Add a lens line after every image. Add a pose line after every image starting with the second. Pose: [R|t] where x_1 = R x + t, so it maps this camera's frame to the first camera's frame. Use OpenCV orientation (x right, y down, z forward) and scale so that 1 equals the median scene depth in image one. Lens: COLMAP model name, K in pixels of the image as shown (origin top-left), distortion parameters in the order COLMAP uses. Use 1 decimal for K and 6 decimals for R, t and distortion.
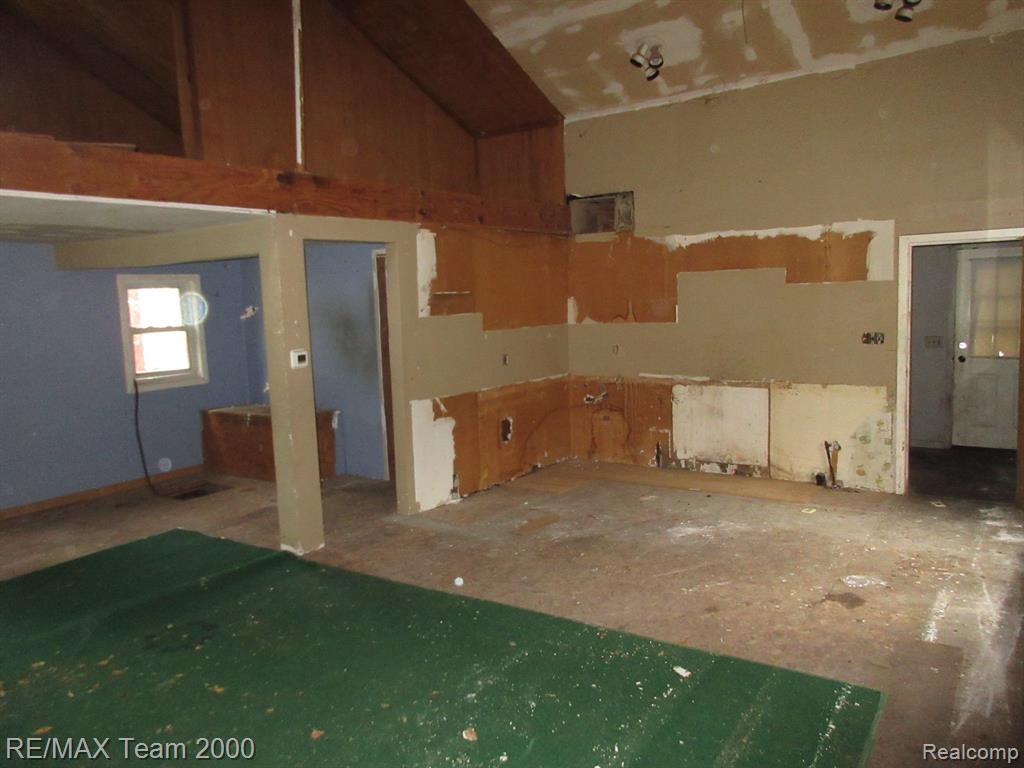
lens RADIAL K [[769.3, 0, 506.2], [0, 769.3, 379.3], [0, 0, 1]] dist [0.001534, 0.002741]
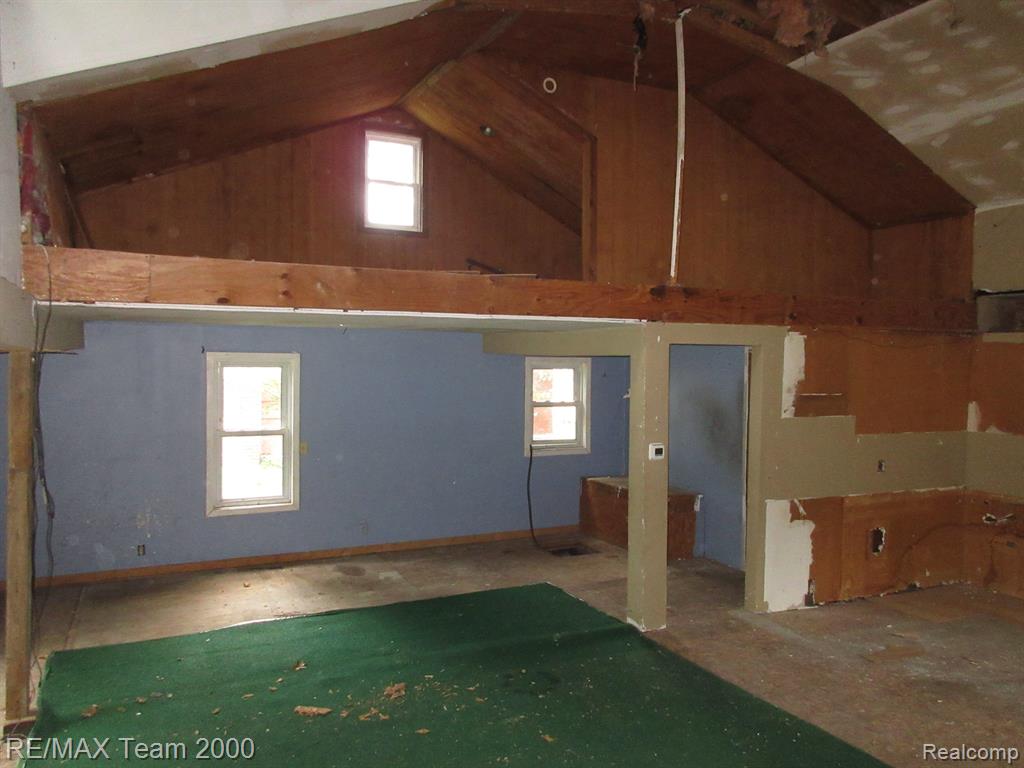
lens RADIAL K [[769.3, 0, 501.3], [0, 769.3, 375.1], [0, 0, 1]] dist [0.001534, 0.002741]
pose [[0.866744, 0.058795, -0.495275, 0.064138], [-0.098414, 0.993665, -0.054267, -0.044357], [0.488947, 0.095777, 0.867040, -0.062539]]
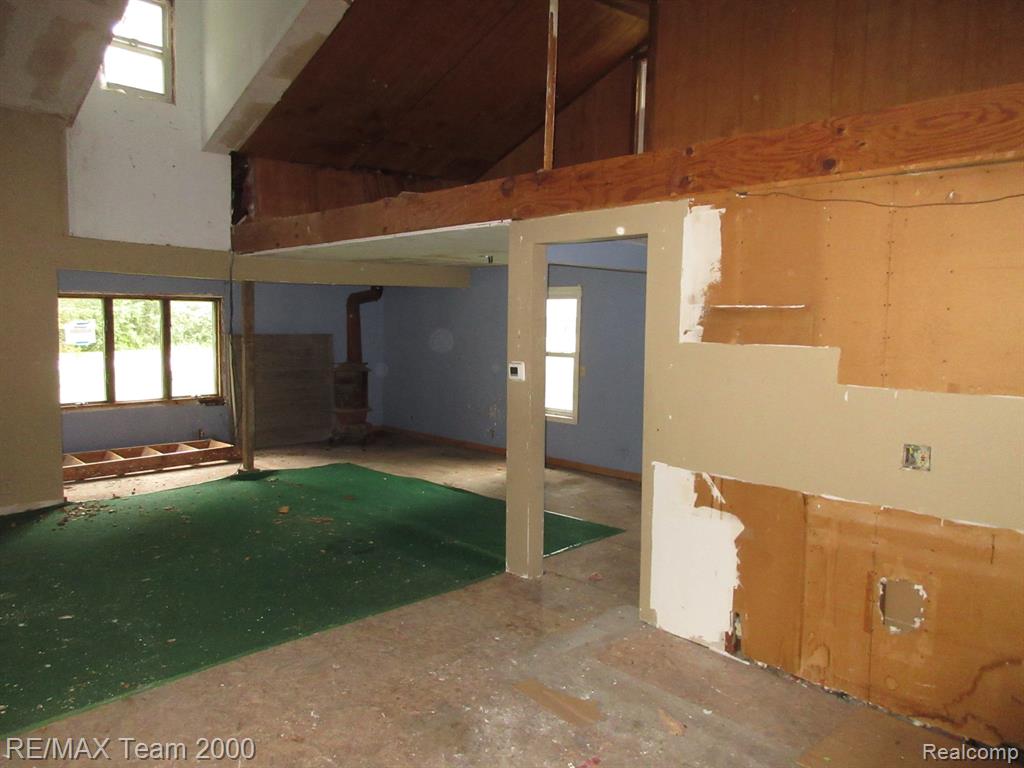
lens RADIAL K [[769.3, 0, 520.9], [0, 769.3, 380.7], [0, 0, 1]] dist [0.001534, 0.002741]
pose [[-0.177044, 0.113565, -0.977629, 0.548271], [-0.114060, 0.984260, 0.134991, -0.119270], [0.977571, 0.135408, -0.161304, 0.957645]]
